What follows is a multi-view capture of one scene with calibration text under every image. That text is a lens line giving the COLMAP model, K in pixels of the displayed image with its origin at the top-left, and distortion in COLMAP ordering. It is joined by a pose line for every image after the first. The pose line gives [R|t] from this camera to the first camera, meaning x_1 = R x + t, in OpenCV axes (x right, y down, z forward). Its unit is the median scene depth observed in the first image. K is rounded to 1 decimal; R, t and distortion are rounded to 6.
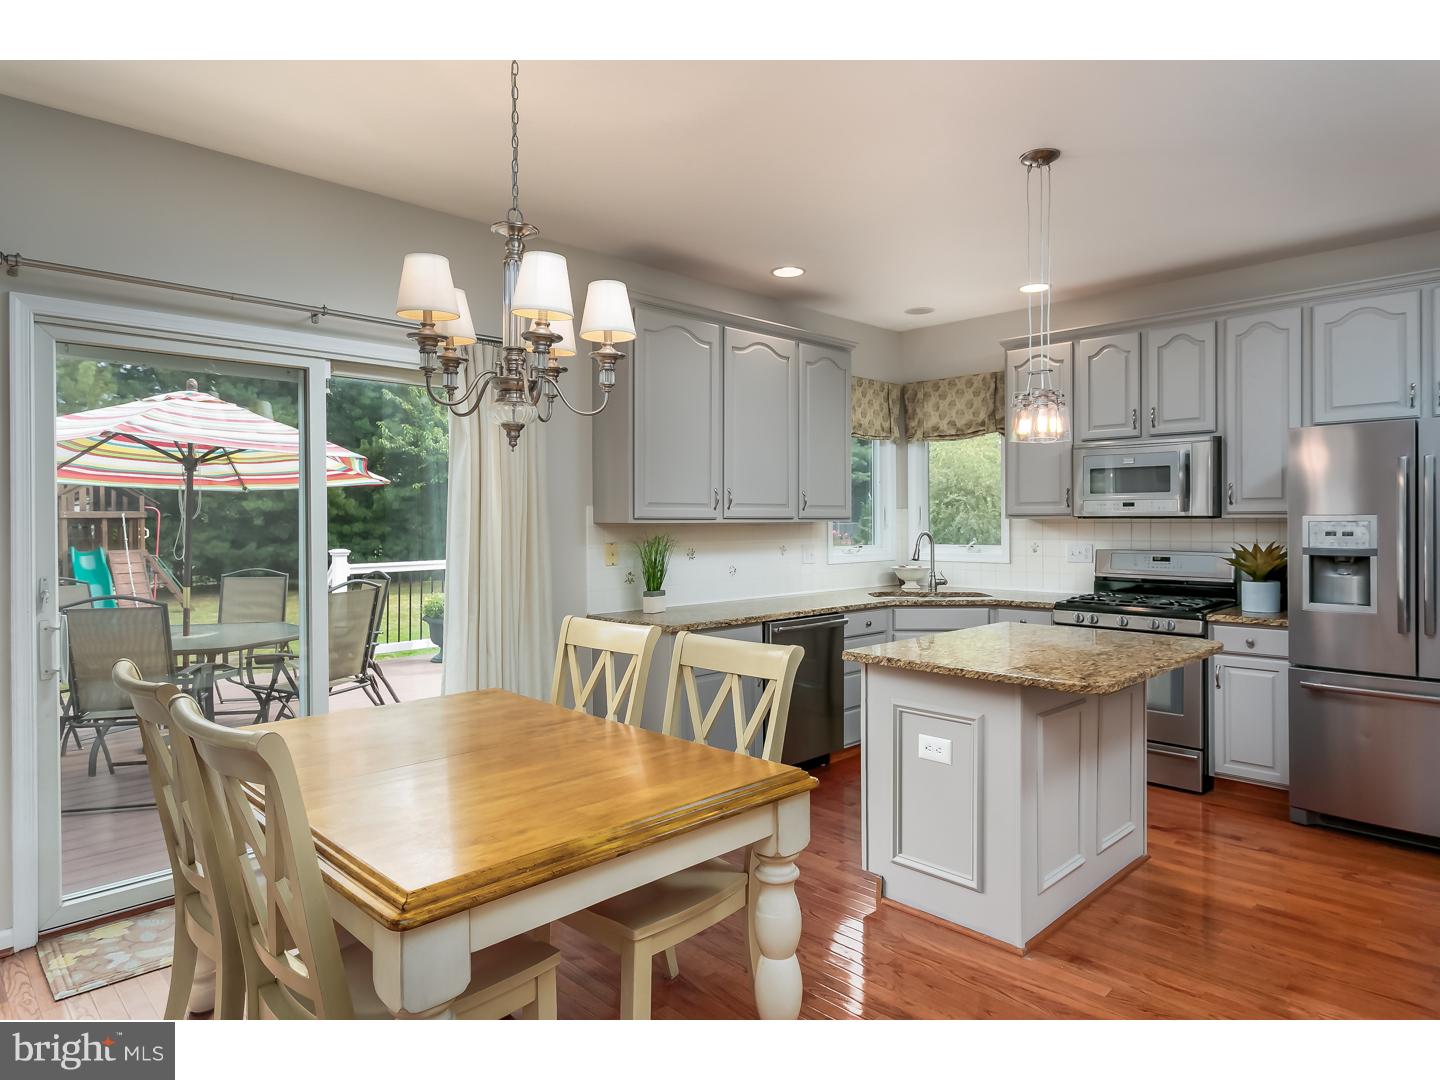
lens RADIAL K [[858.3, 0, 720.5], [0, 858.3, 527.6], [0, 0, 1]] dist [0.004887, -0.000459]
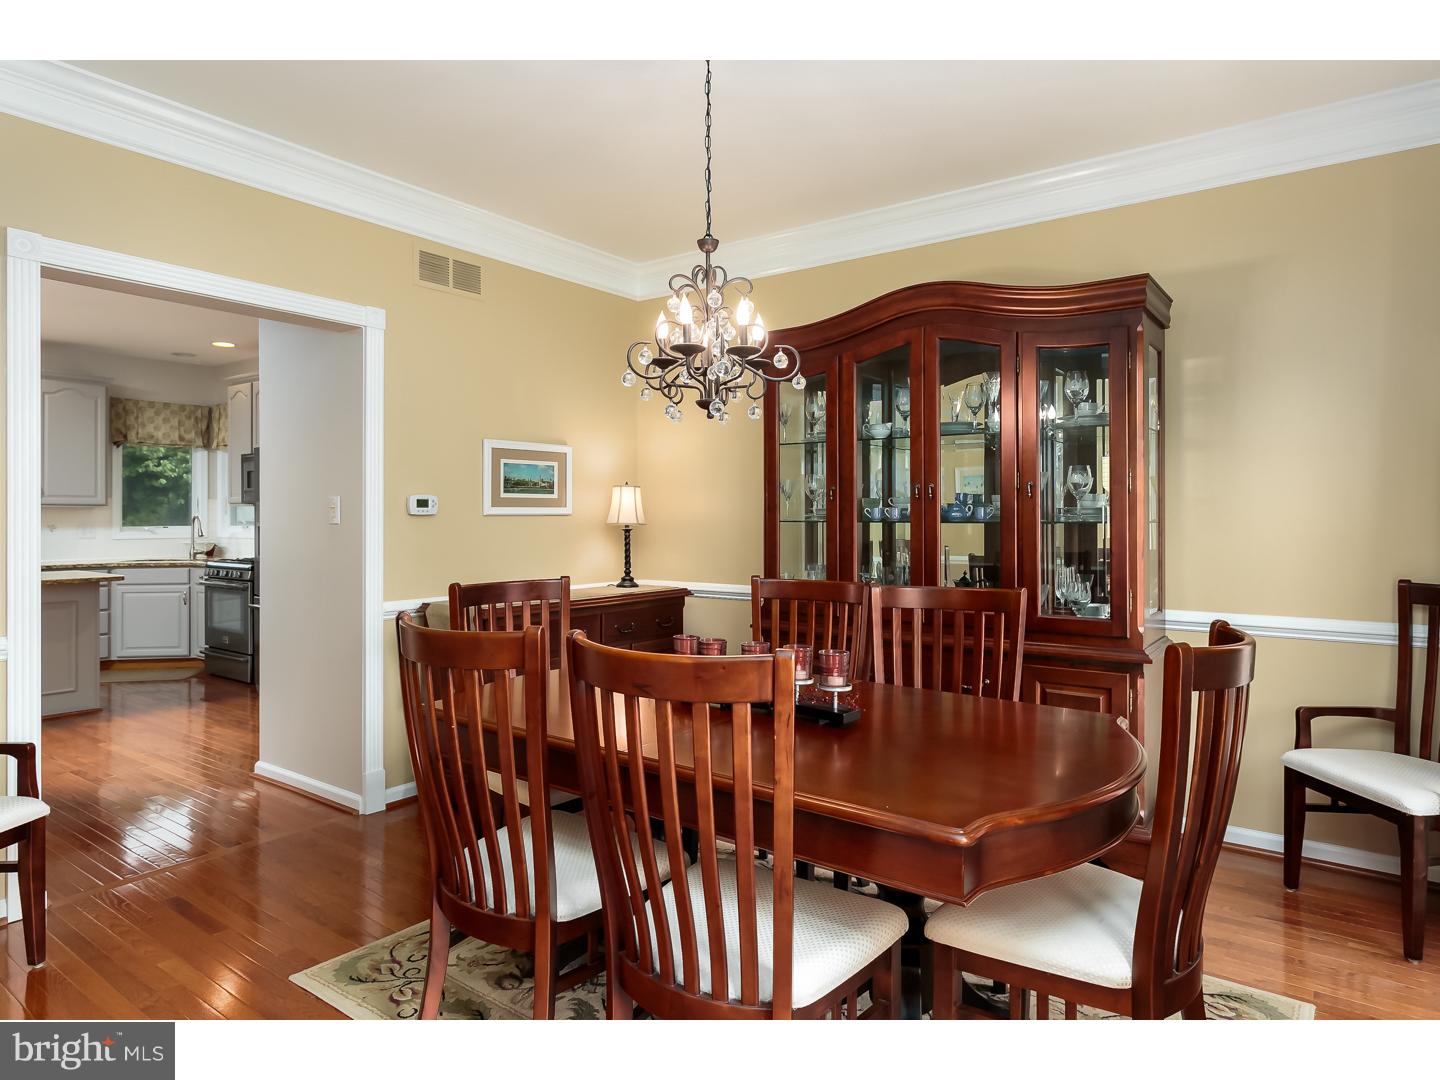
lens RADIAL K [[858.3, 0, 711.0], [0, 858.3, 519.6], [0, 0, 1]] dist [0.004887, -0.000459]
pose [[0.992289, 0.001302, 0.123942, 1.101286], [-0.000737, 0.999989, -0.004604, 0.020903], [-0.123947, 0.004477, 0.992279, -0.569993]]
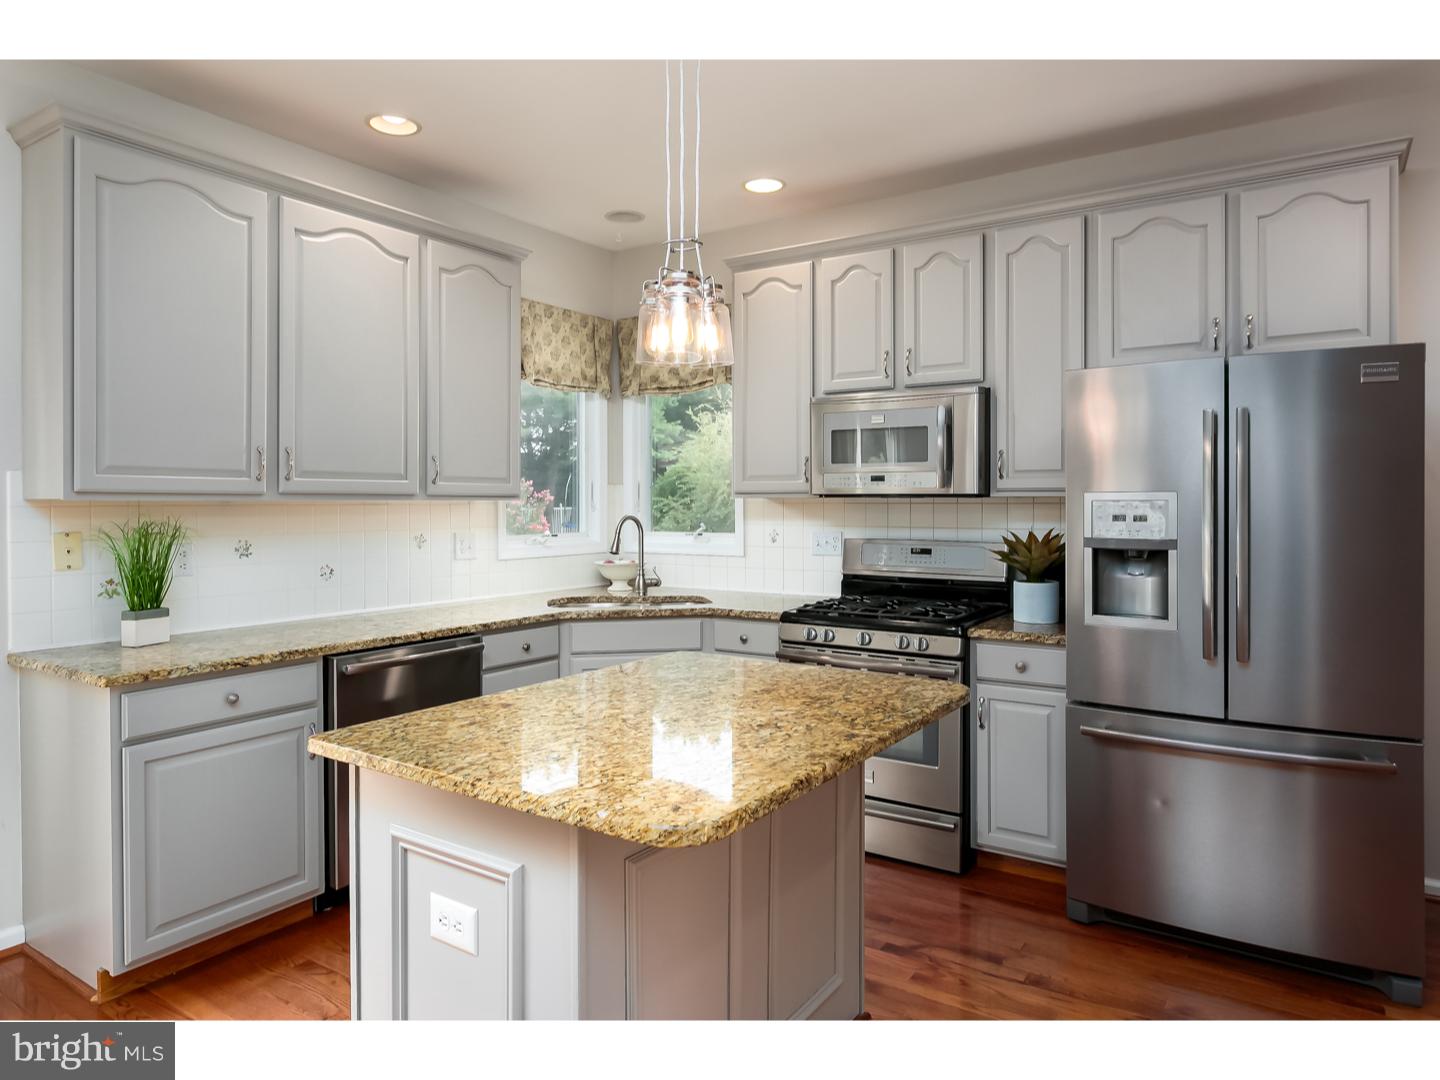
lens RADIAL K [[898.8, 0, 715.7], [0, 898.8, 511.6], [0, 0, 1]] dist [-0.009576, 0.005780]
pose [[0.981244, 0.001800, 0.192759, 0.196270], [-0.001932, 0.999998, 0.000498, 0.001728], [-0.192758, -0.000861, 0.981246, 0.276376]]
